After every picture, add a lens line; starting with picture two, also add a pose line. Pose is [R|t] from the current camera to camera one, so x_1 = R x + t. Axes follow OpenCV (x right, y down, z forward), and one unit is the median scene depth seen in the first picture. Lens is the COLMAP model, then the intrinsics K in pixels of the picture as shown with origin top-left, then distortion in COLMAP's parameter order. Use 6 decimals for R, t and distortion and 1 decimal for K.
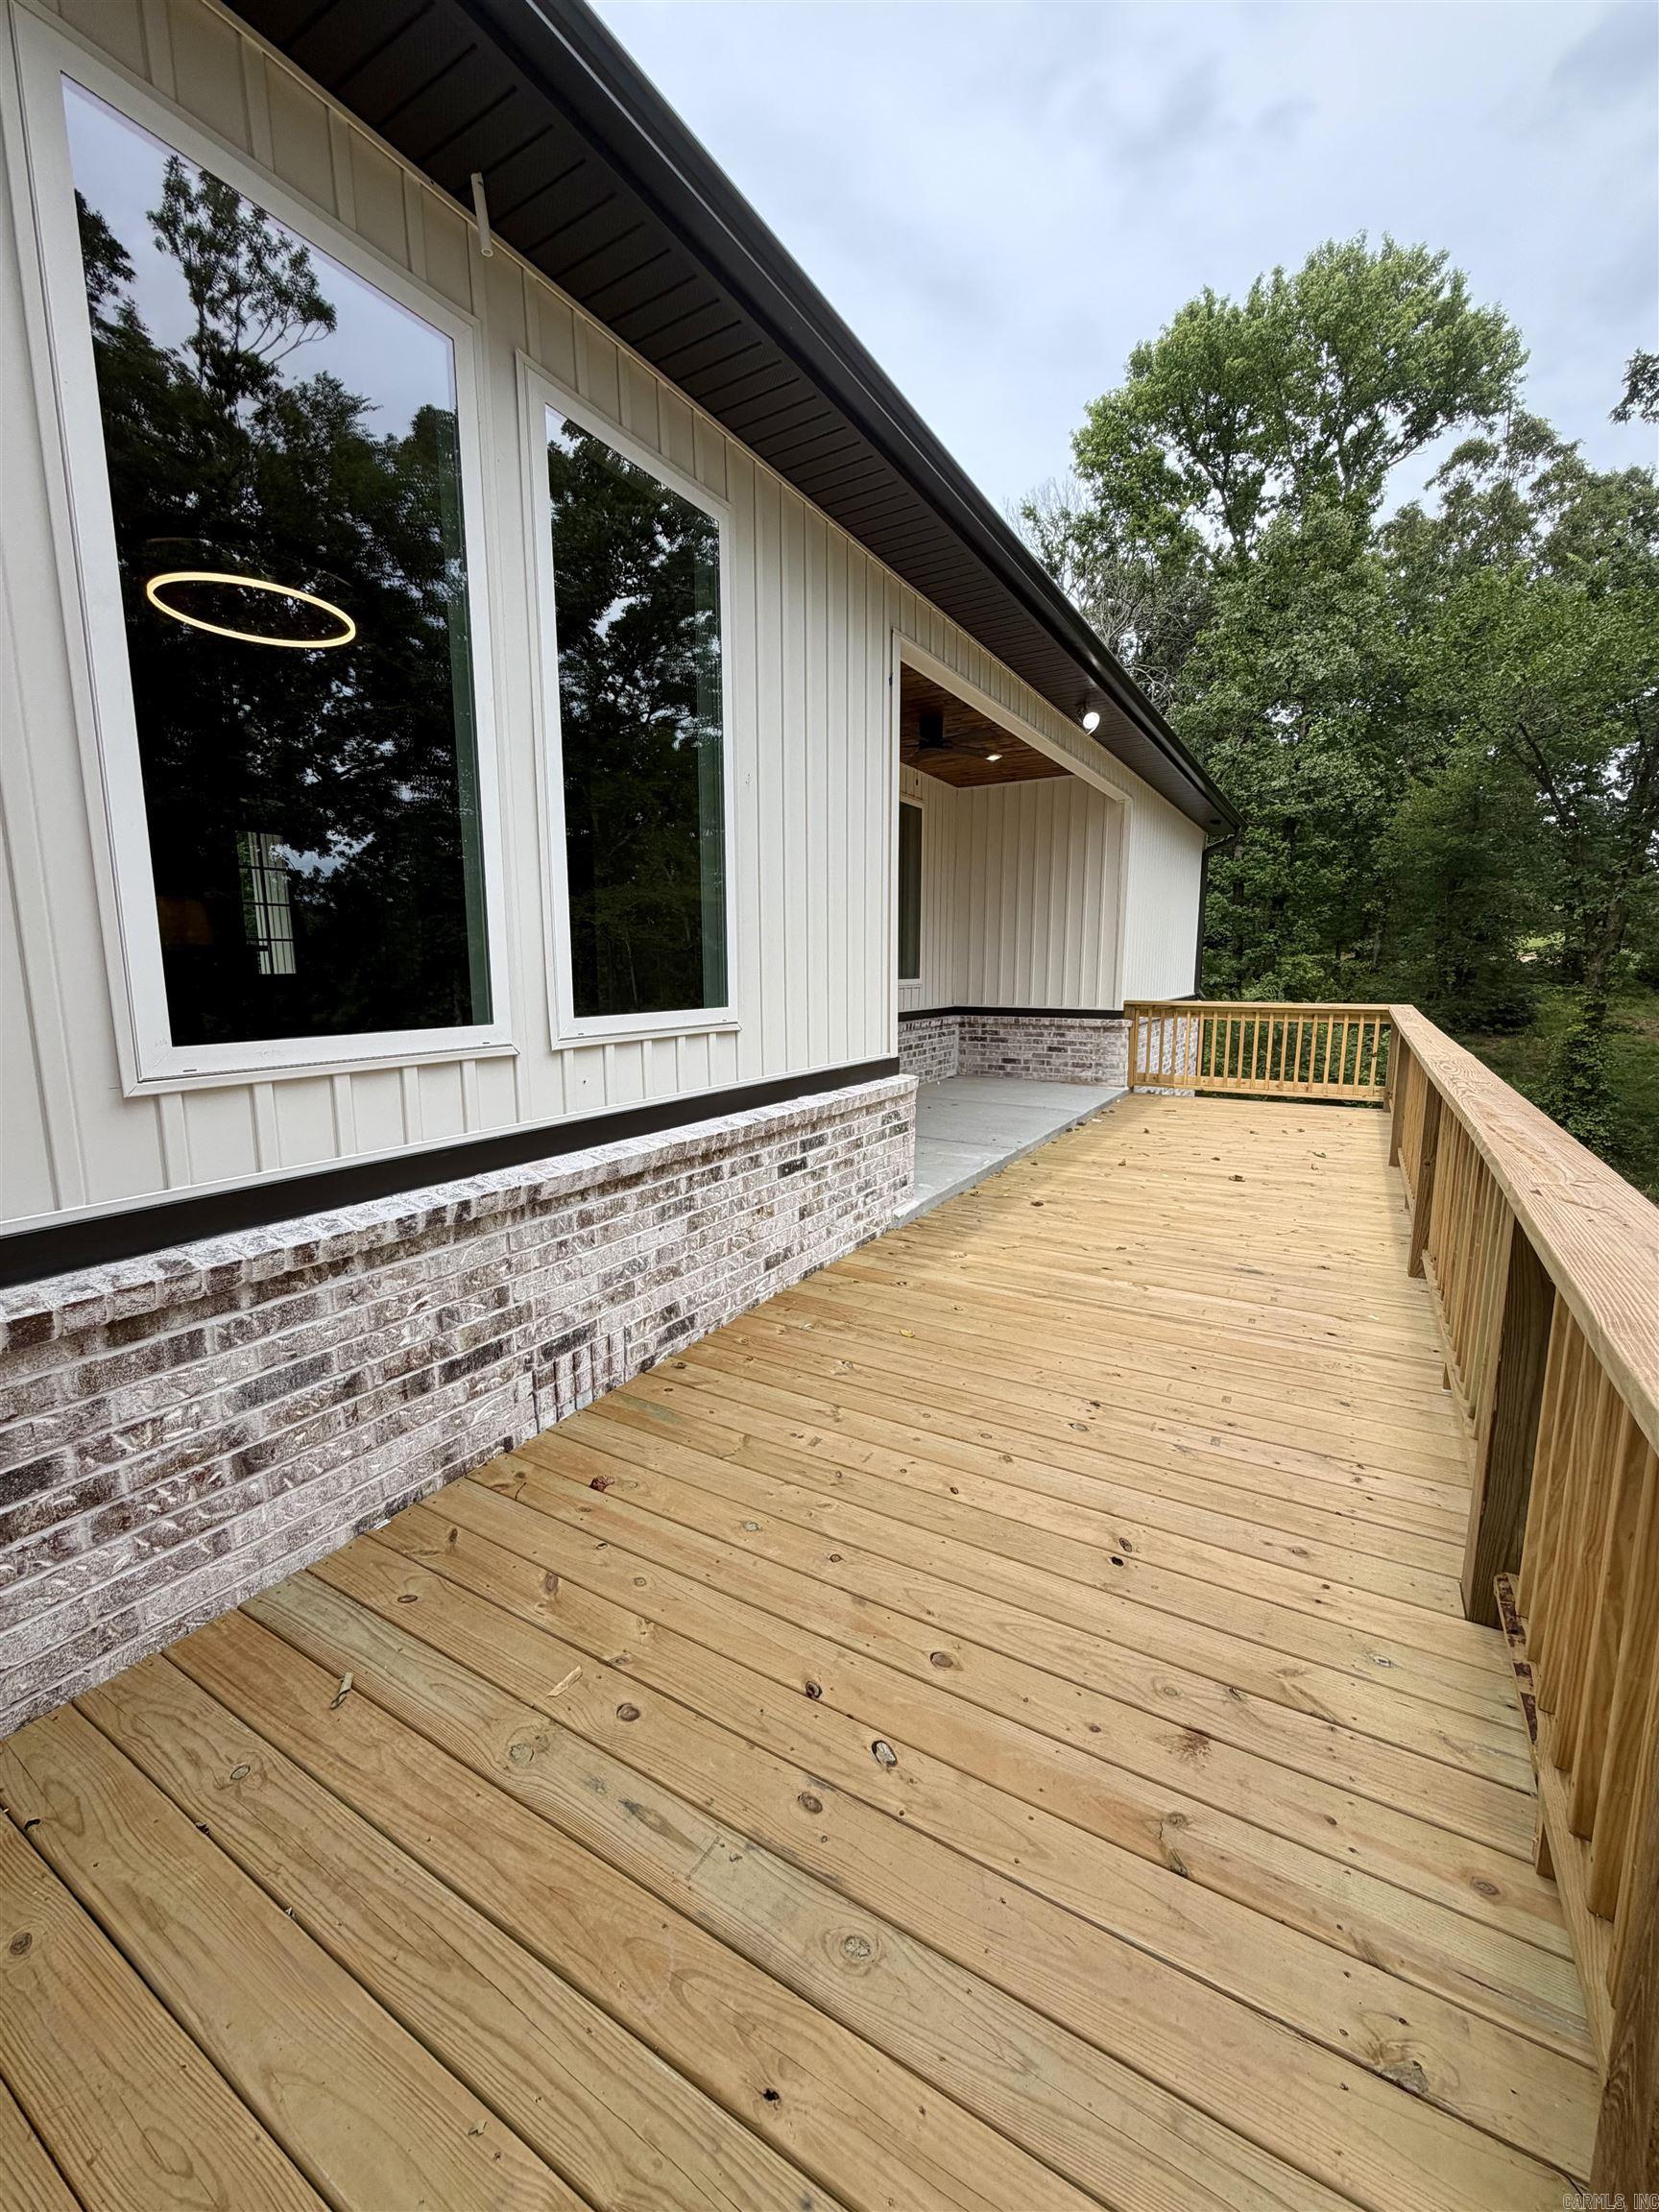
lens RADIAL K [[882.1, 0, 821.9], [0, 882.1, 1102.3], [0, 0, 1]] dist [0.000512, -0.000336]
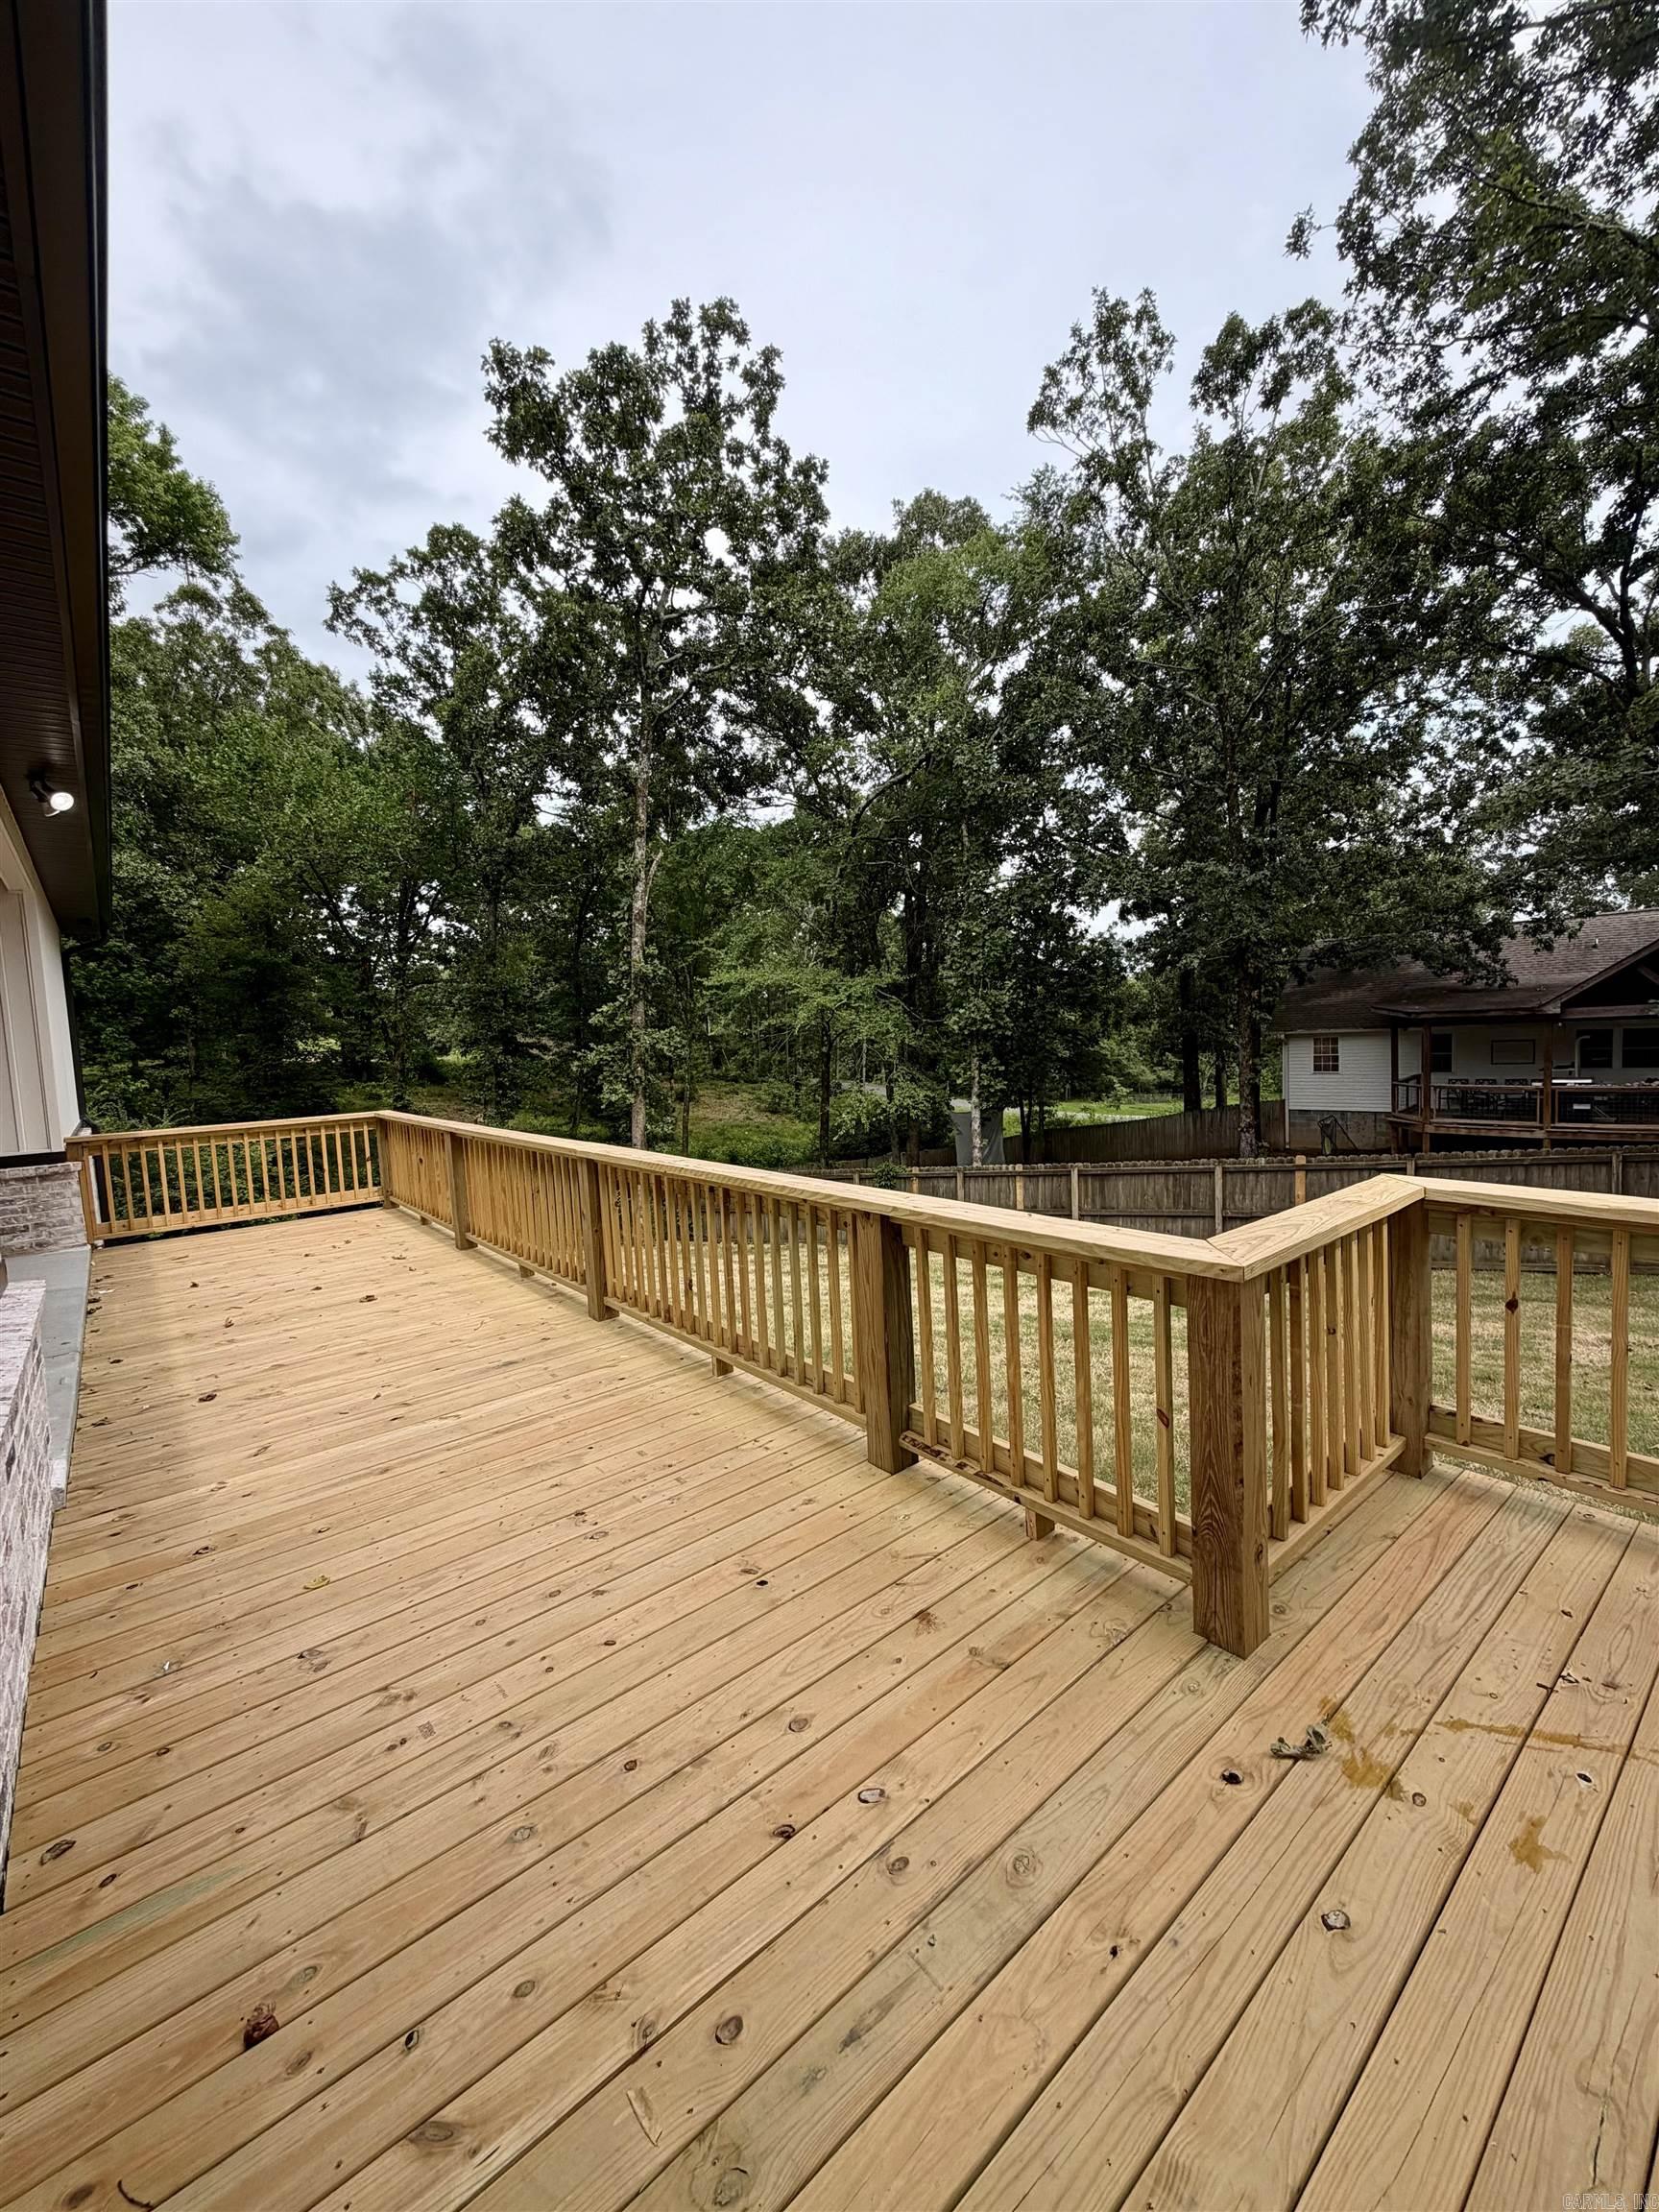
lens RADIAL K [[882.1, 0, 822.9], [0, 882.1, 1104.0], [0, 0, 1]] dist [0.000512, -0.000336]
pose [[0.338634, -0.087002, 0.936887, -0.168367], [0.190543, 0.981426, 0.022267, -0.033557], [-0.921423, 0.170977, 0.348922, 0.087857]]
